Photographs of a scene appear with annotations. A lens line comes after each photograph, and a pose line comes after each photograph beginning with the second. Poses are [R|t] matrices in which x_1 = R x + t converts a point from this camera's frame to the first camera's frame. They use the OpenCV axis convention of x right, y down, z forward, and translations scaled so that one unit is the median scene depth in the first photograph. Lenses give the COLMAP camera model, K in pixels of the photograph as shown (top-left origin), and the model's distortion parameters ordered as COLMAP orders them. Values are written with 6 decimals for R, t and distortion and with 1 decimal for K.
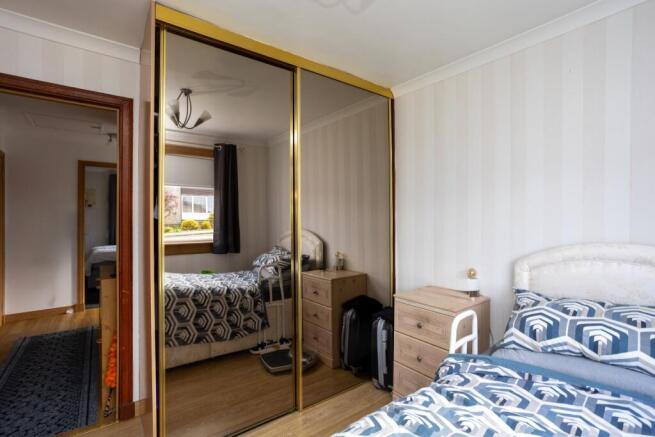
lens RADIAL K [[314.1, 0, 325.7], [0, 314.1, 218.0], [0, 0, 1]] dist [-0.005621, 0.000256]
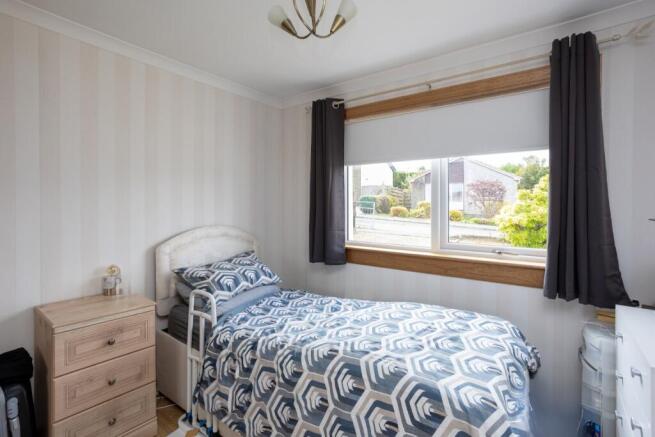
lens RADIAL K [[314.1, 0, 325.3], [0, 314.1, 213.0], [0, 0, 1]] dist [-0.005621, 0.000256]
pose [[-0.262287, -0.013512, 0.964895, -0.924889], [-0.000162, 0.999903, 0.013958, -0.013289], [-0.964990, 0.003504, -0.262263, 0.964774]]
